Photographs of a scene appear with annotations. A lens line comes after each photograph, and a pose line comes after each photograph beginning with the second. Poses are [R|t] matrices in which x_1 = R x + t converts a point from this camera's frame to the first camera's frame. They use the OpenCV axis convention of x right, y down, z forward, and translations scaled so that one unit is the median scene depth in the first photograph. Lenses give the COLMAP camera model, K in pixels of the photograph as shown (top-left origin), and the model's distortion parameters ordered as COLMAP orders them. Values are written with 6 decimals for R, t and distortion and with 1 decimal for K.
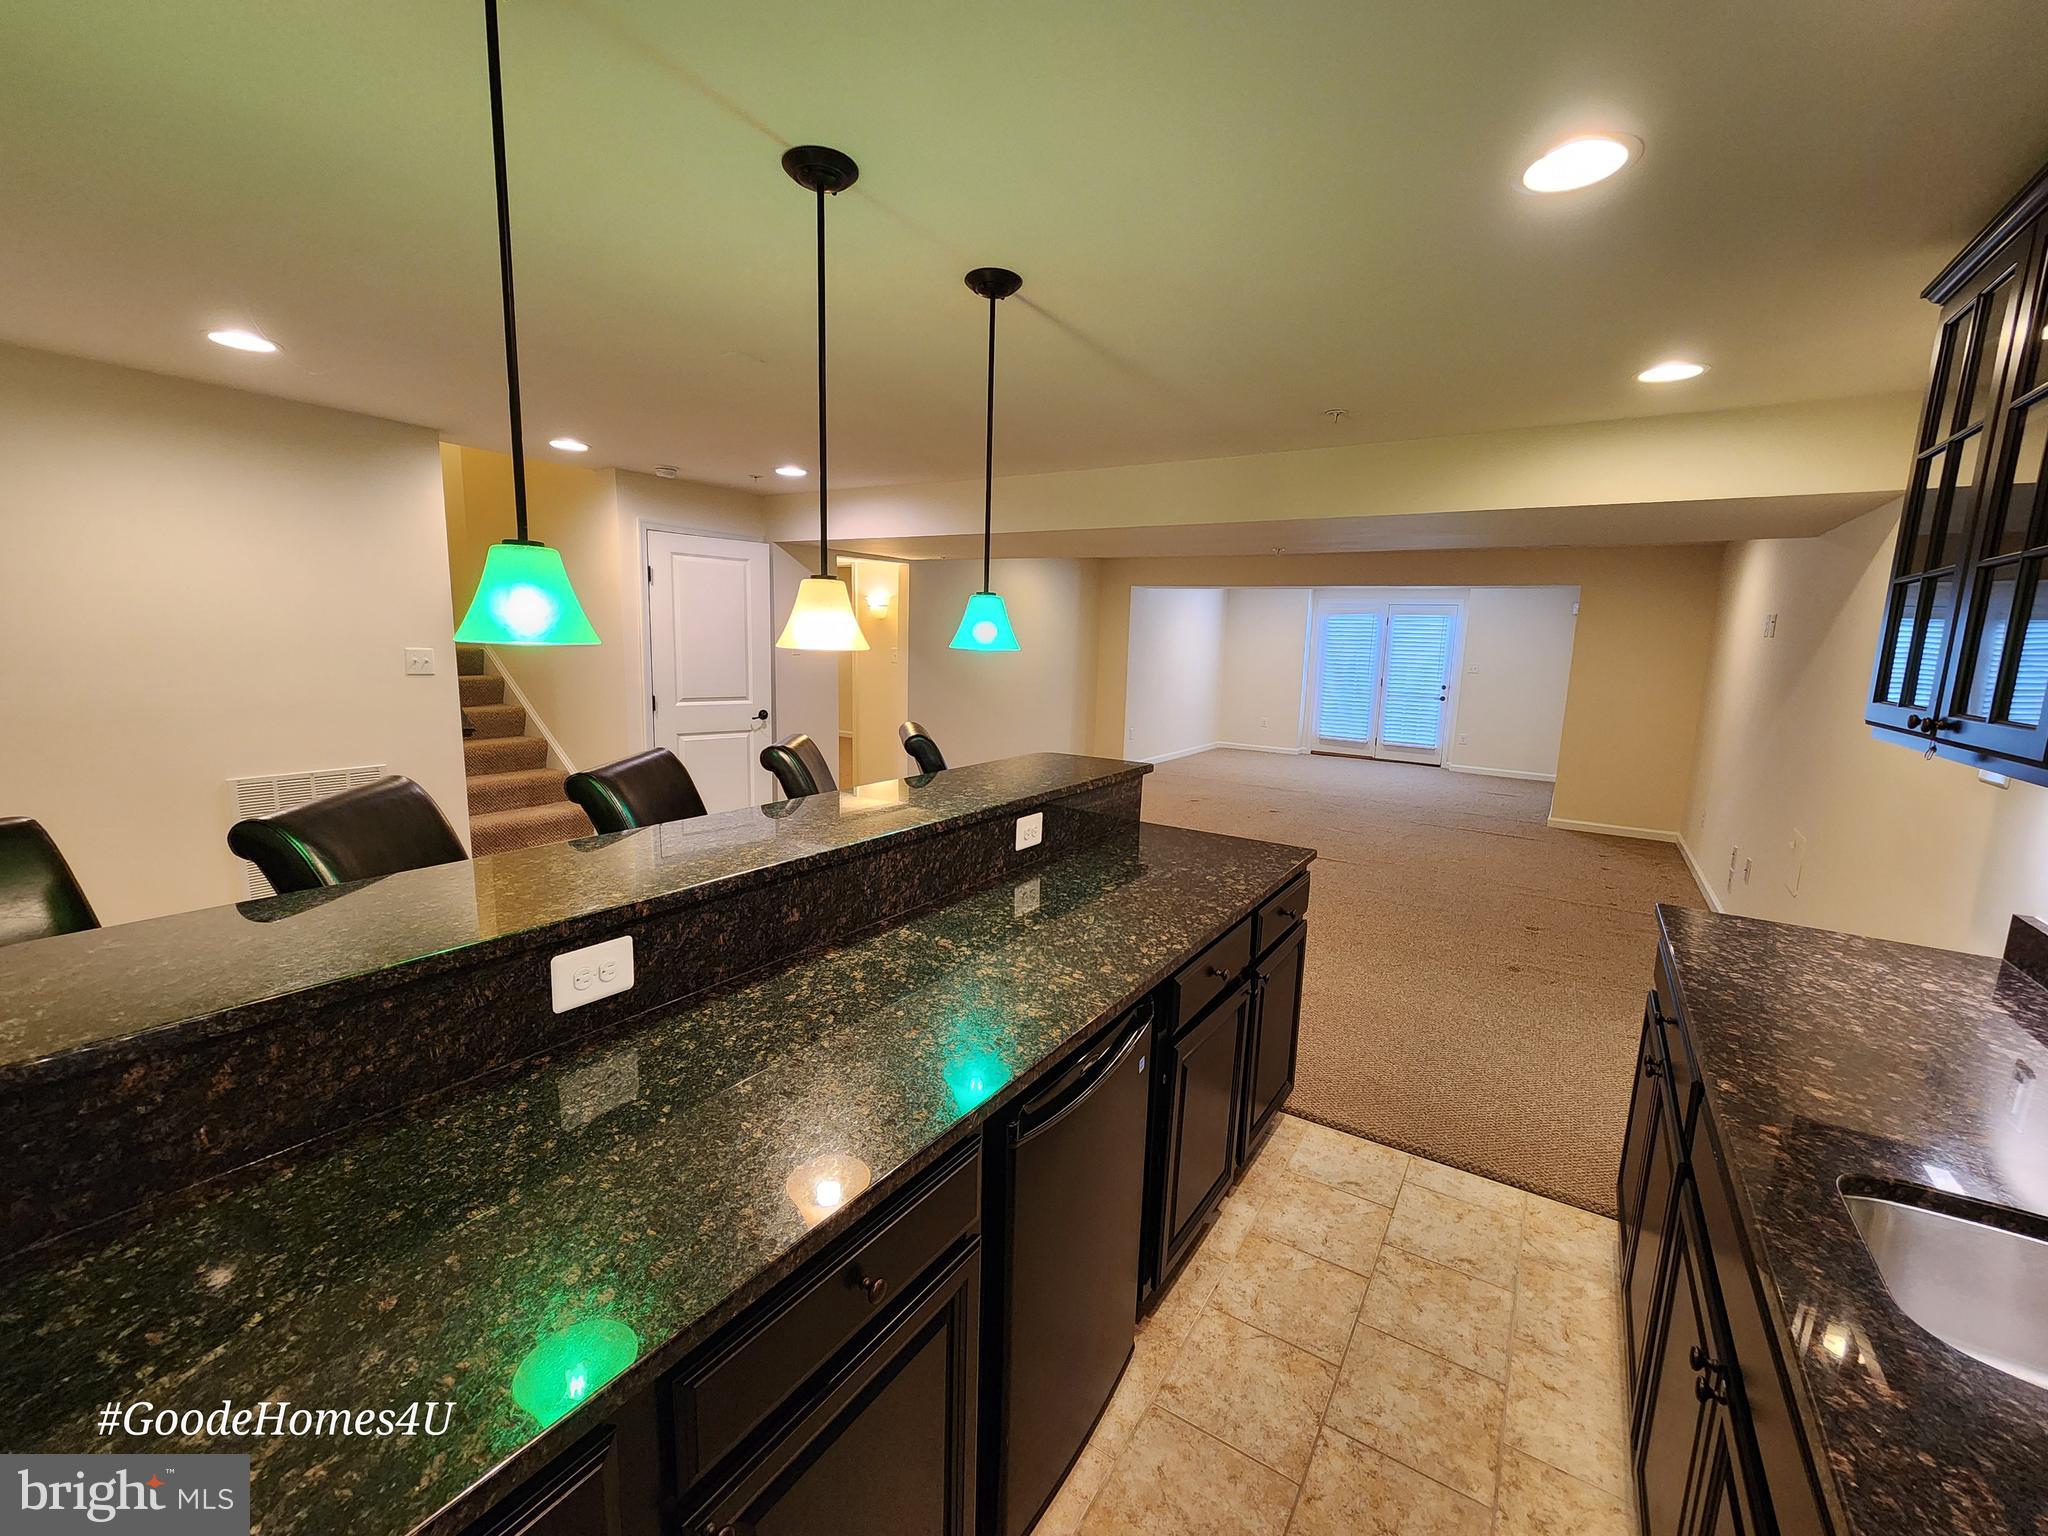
lens RADIAL K [[833.2, 0, 1024.9], [0, 833.2, 760.4], [0, 0, 1]] dist [0.001898, 0.000017]
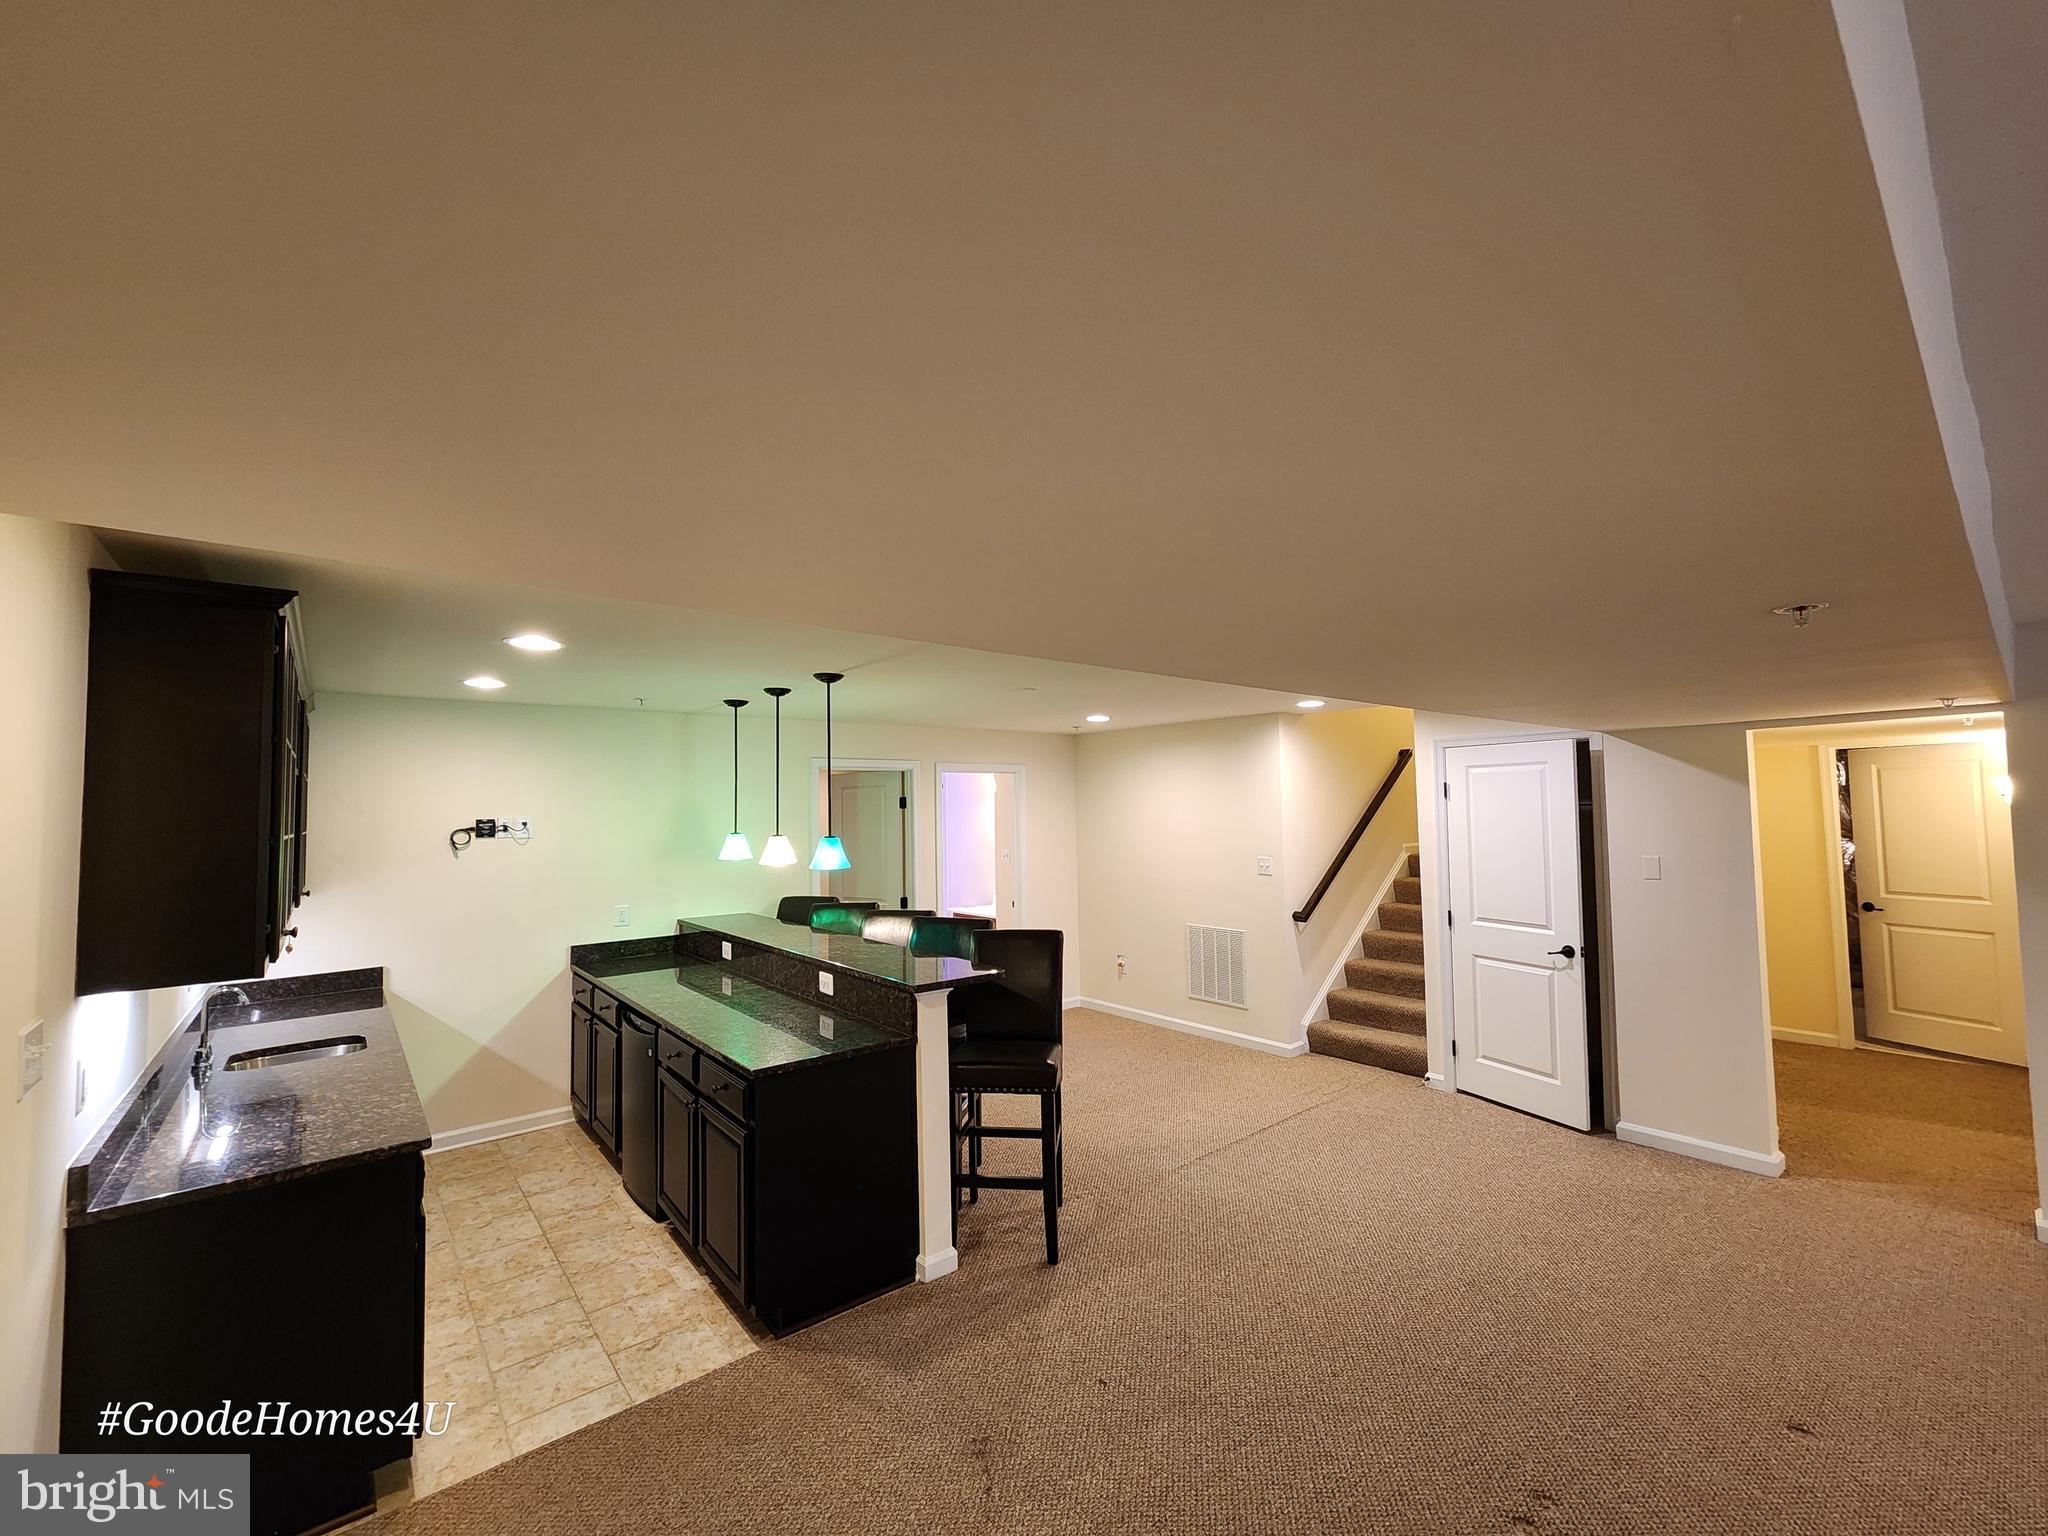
lens RADIAL K [[833.2, 0, 1067.3], [0, 833.2, 770.1], [0, 0, 1]] dist [0.001898, 0.000017]
pose [[-0.259863, -0.062978, -0.963590, 1.484459], [-0.138964, 0.989923, -0.027223, -0.349531], [0.955594, 0.126830, -0.265996, 1.853920]]
